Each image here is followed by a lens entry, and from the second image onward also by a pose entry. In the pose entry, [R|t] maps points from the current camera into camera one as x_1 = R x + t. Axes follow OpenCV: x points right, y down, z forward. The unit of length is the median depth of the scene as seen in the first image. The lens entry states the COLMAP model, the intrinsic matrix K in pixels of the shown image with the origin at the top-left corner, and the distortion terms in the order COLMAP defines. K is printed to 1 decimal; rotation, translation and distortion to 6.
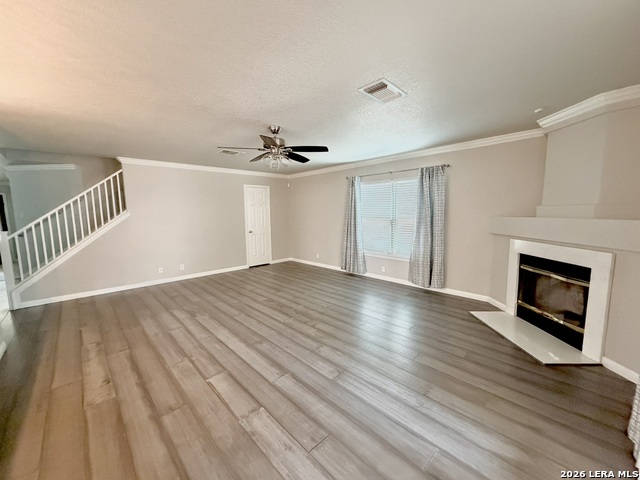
lens RADIAL K [[255.9, 0, 317.3], [0, 255.9, 241.9], [0, 0, 1]] dist [-0.001077, -0.000836]
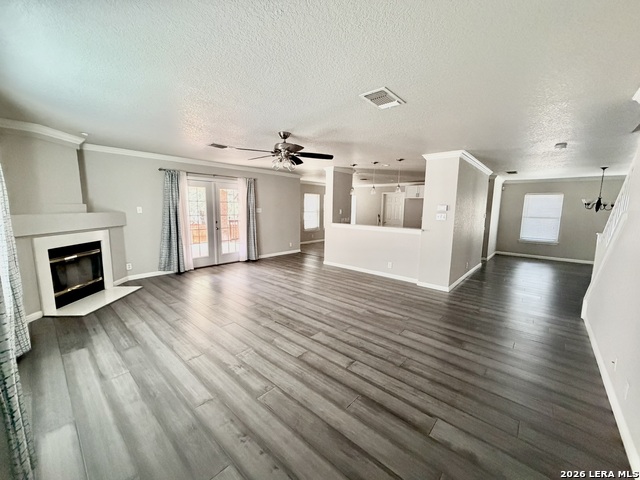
lens RADIAL K [[255.9, 0, 315.7], [0, 255.9, 240.6], [0, 0, 1]] dist [-0.001077, -0.000836]
pose [[-0.997060, 0.005573, -0.076416, -0.175298], [-0.013728, 0.968216, 0.249740, -0.229476], [0.075379, 0.250055, -0.965293, 1.813398]]
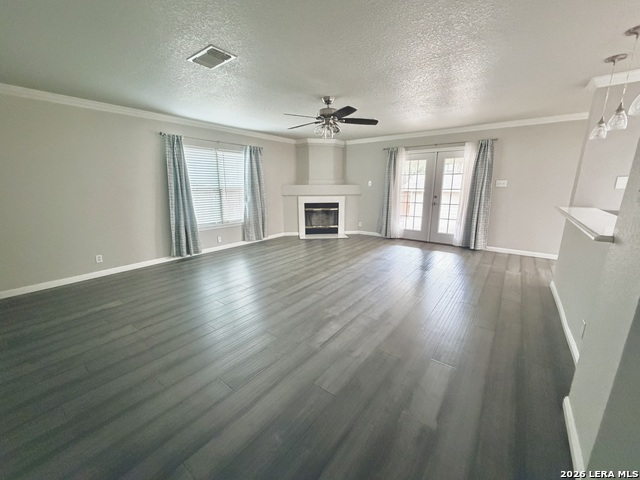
lens RADIAL K [[255.9, 0, 318.3], [0, 255.9, 240.0], [0, 0, 1]] dist [-0.001077, -0.000836]
pose [[-0.148006, -0.199288, 0.968699, -1.091905], [0.121332, 0.968429, 0.217771, -0.089445], [-0.981516, 0.149766, -0.119154, 1.039769]]
